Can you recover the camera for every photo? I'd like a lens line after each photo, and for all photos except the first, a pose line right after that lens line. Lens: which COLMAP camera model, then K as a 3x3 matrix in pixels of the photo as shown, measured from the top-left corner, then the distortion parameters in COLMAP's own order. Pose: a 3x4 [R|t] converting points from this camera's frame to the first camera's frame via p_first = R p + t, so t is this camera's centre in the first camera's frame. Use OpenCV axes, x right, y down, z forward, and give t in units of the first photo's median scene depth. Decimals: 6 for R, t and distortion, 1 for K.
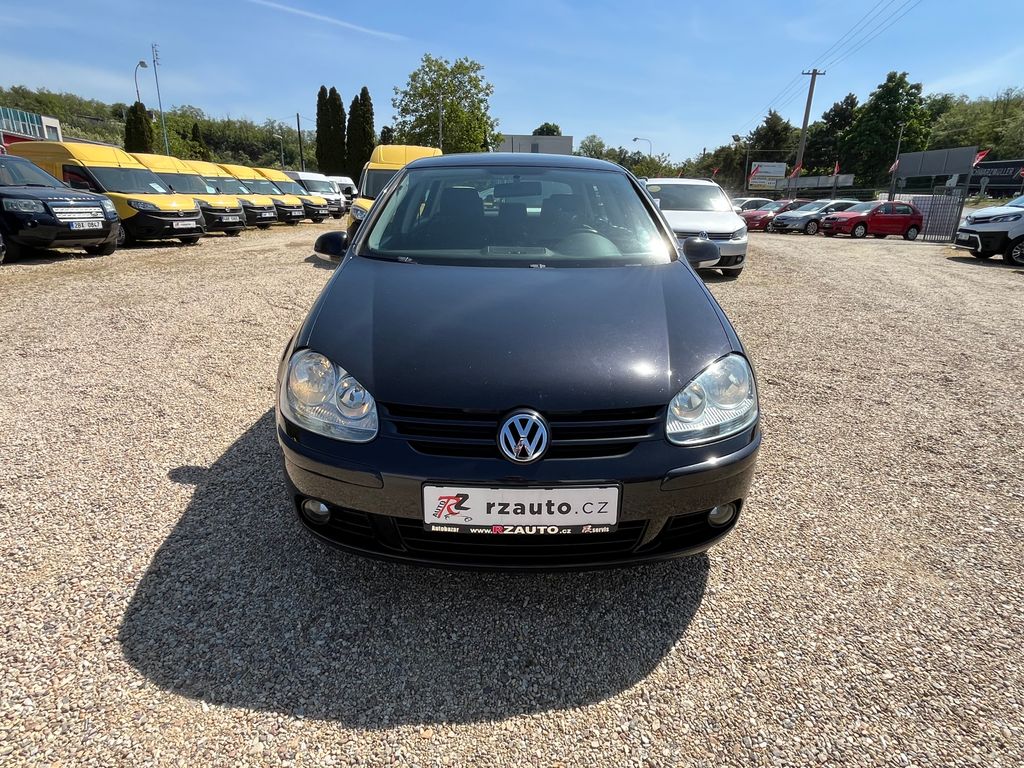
lens RADIAL K [[563.7, 0, 506.6], [0, 563.7, 386.6], [0, 0, 1]] dist [-0.003227, -0.001419]
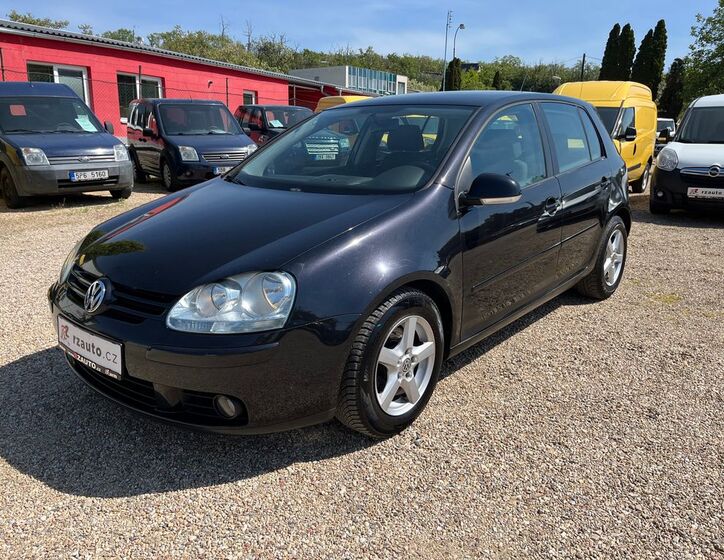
lens RADIAL K [[572.4, 0, 362.0], [0, 572.4, 280.0], [0, 0, 1]] dist [0.010655, -0.010315]
pose [[0.750374, 0.152894, -0.643087, 0.209914], [-0.202186, 0.979342, -0.003077, -0.011863], [0.629332, 0.132332, 0.765787, 0.043858]]
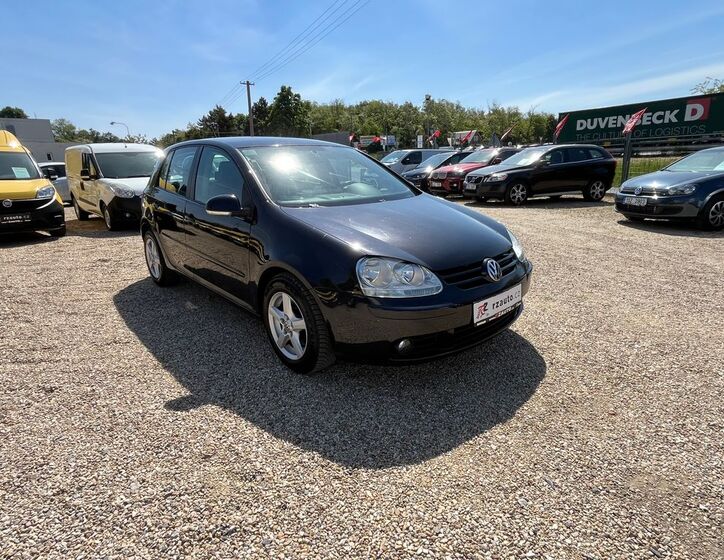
lens RADIAL K [[411.1, 0, 356.4], [0, 411.1, 281.0], [0, 0, 1]] dist [-0.001554, -0.003210]
pose [[0.747024, -0.220592, 0.627132, -0.191084], [0.251399, 0.967028, 0.040689, -0.009275], [-0.615430, 0.127264, 0.777850, 0.016360]]
